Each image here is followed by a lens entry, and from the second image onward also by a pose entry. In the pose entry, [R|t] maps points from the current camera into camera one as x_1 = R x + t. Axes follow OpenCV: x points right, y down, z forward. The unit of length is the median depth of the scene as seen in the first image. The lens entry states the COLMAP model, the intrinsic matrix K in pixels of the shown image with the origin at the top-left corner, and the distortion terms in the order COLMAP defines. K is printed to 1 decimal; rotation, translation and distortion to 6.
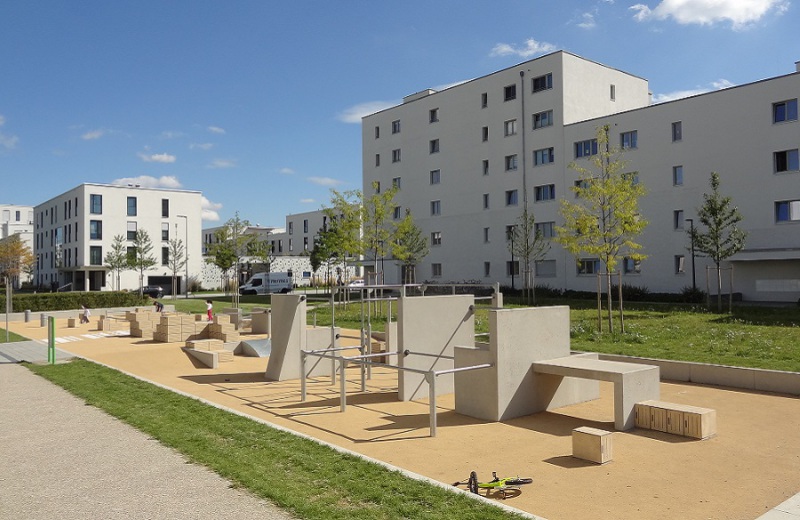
lens RADIAL K [[649.2, 0, 377.3], [0, 649.2, 258.1], [0, 0, 1]] dist [-0.001079, -0.006110]
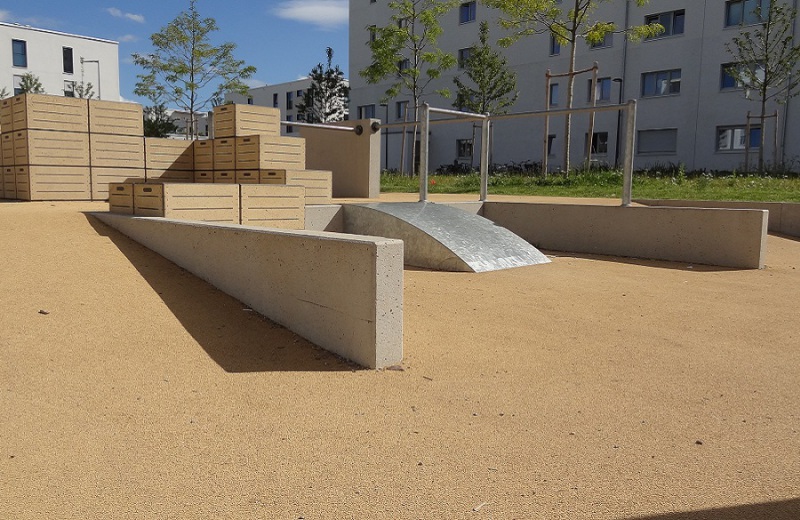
lens RADIAL K [[649.2, 0, 377.3], [0, 649.2, 258.1], [0, 0, 1]] dist [-0.001079, -0.006110]
pose [[0.992726, 0.019316, 0.118839, -0.083107], [-0.035875, 0.989668, 0.138818, 0.042060], [-0.114930, -0.142072, 0.983162, 0.277084]]
